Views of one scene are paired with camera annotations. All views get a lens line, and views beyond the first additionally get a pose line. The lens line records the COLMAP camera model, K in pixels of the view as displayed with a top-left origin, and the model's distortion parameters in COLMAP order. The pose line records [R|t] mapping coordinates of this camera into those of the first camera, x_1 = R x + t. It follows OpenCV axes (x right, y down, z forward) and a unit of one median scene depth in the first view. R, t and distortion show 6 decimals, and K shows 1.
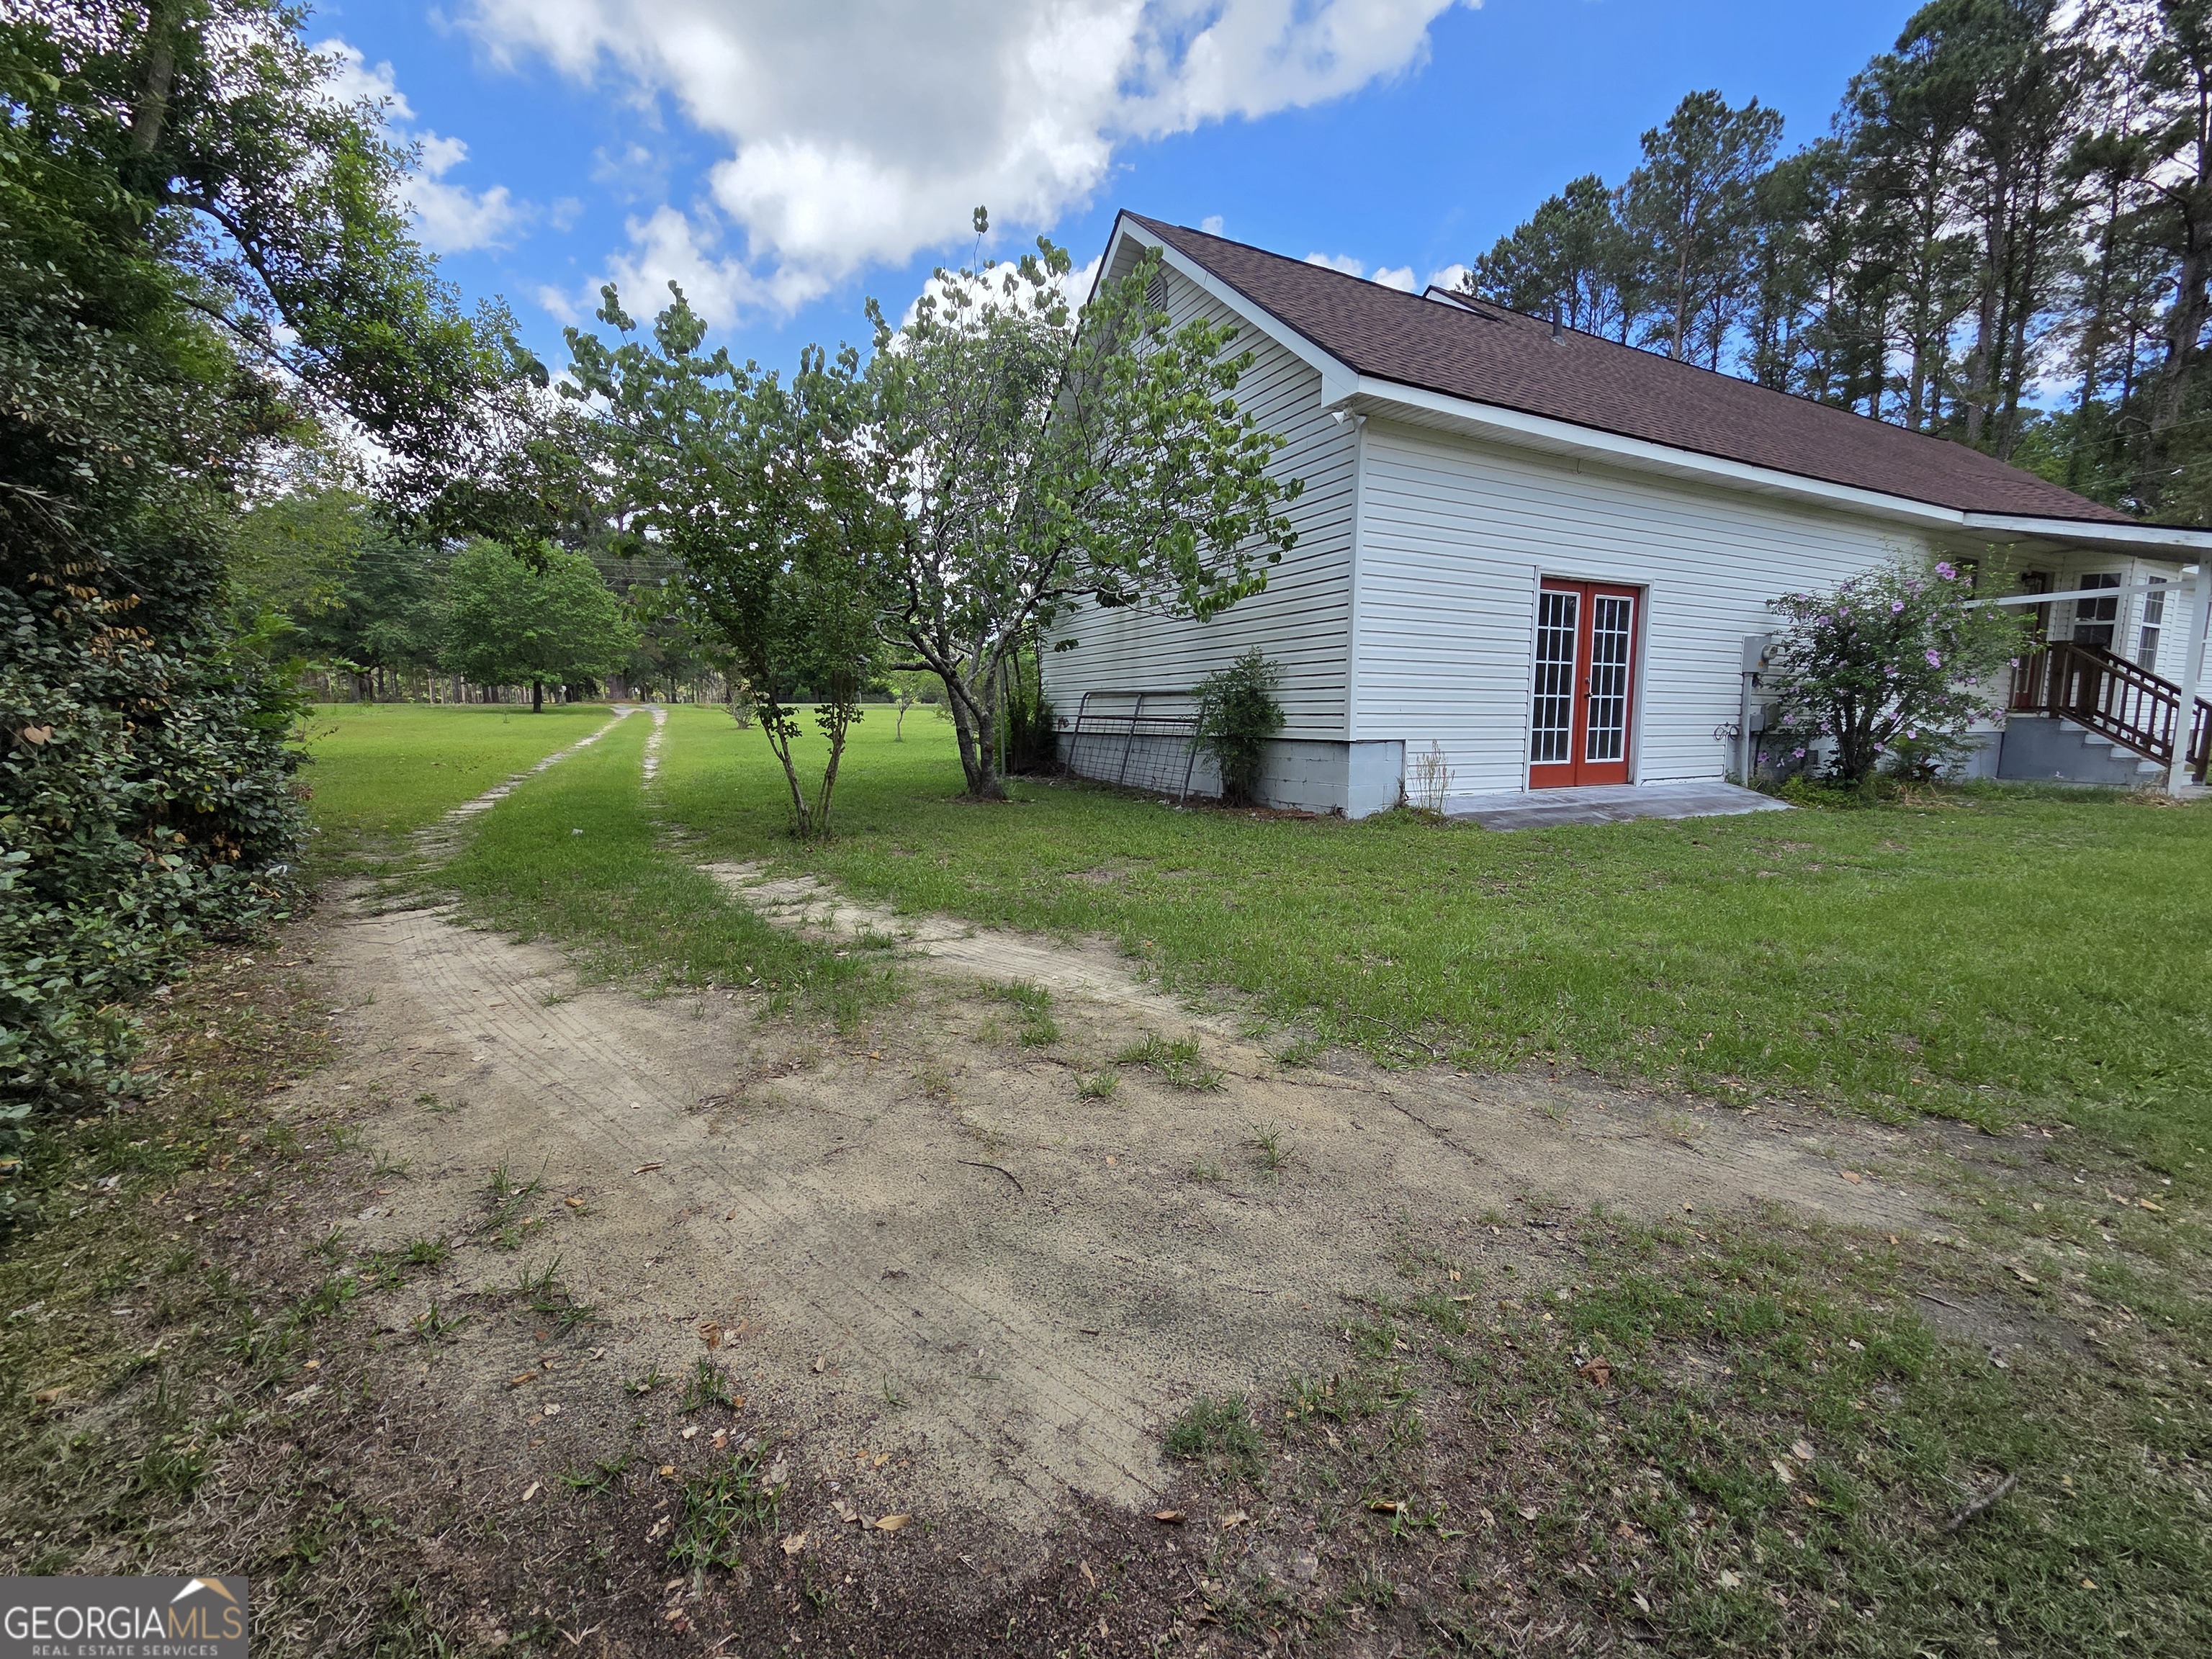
lens RADIAL K [[907.4, 0, 1114.8], [0, 907.4, 828.2], [0, 0, 1]] dist [0.003074, -0.000340]
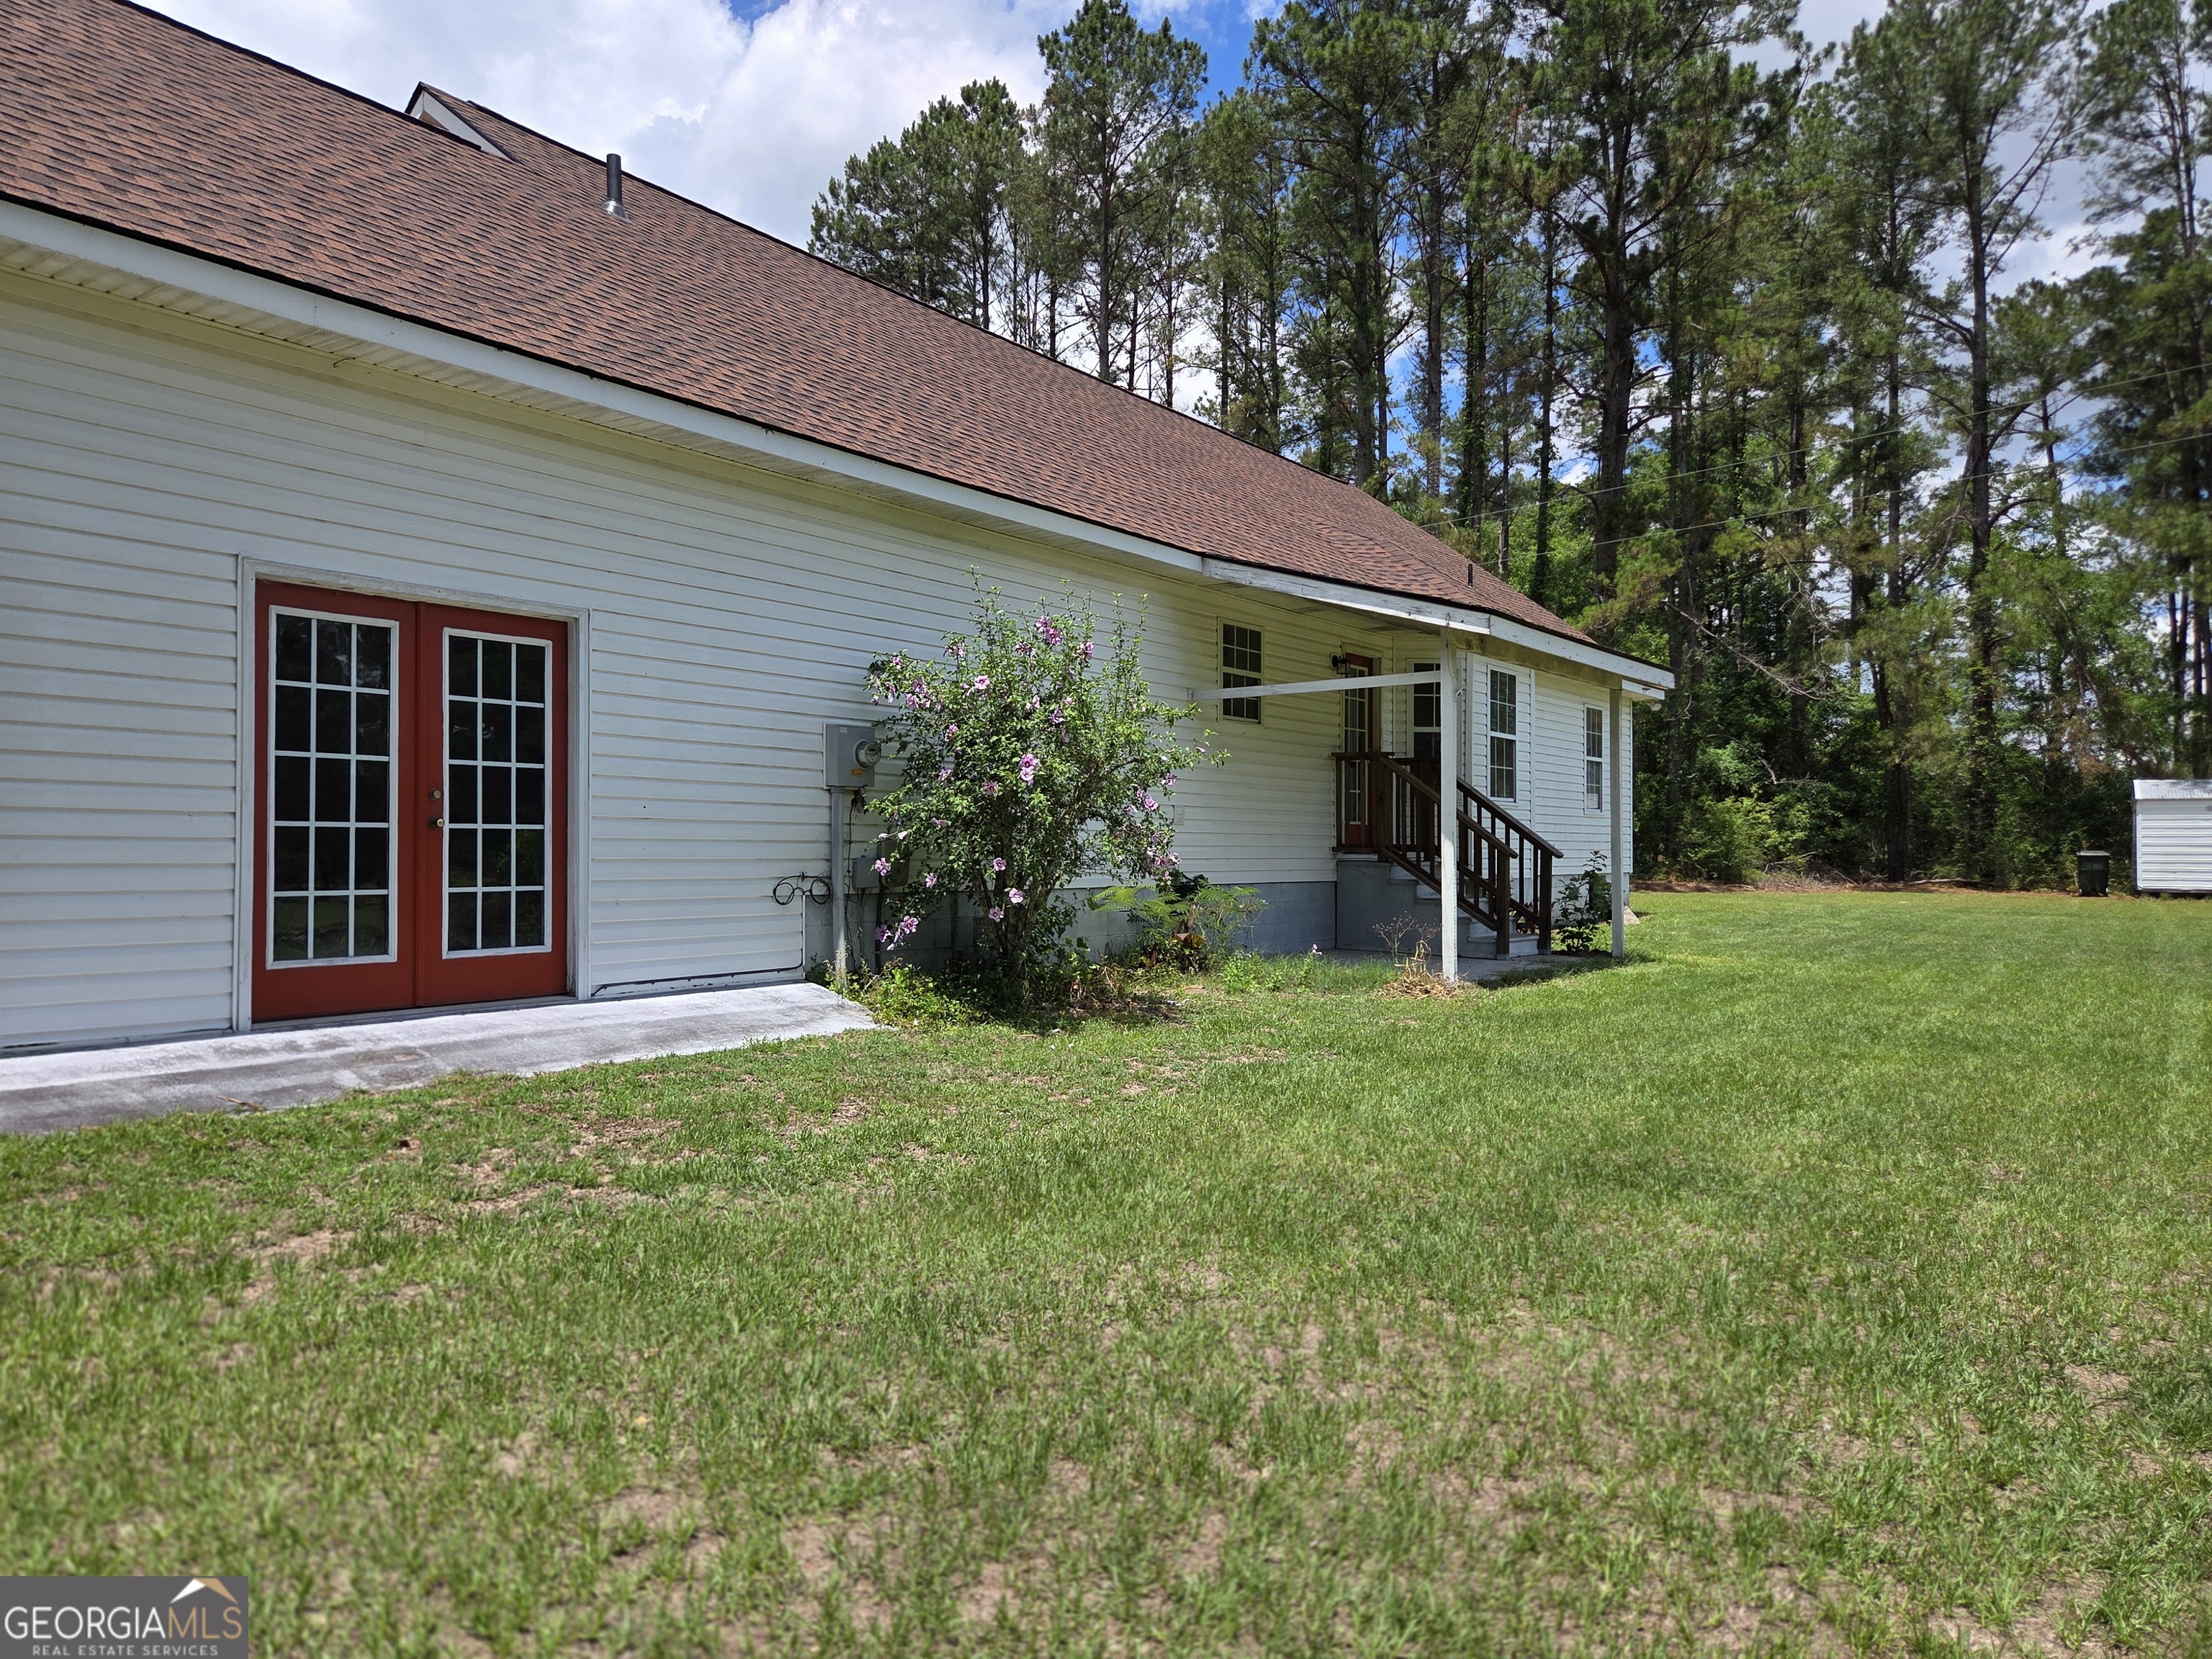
lens RADIAL K [[1506.8, 0, 1106.0], [0, 1506.8, 829.5], [0, 0, 1]] dist [0.023164, -0.003522]
pose [[0.895129, 0.004606, 0.445784, 0.309040], [0.056992, 0.990560, -0.124673, -0.011593], [-0.442150, 0.137005, 0.886416, 0.060852]]
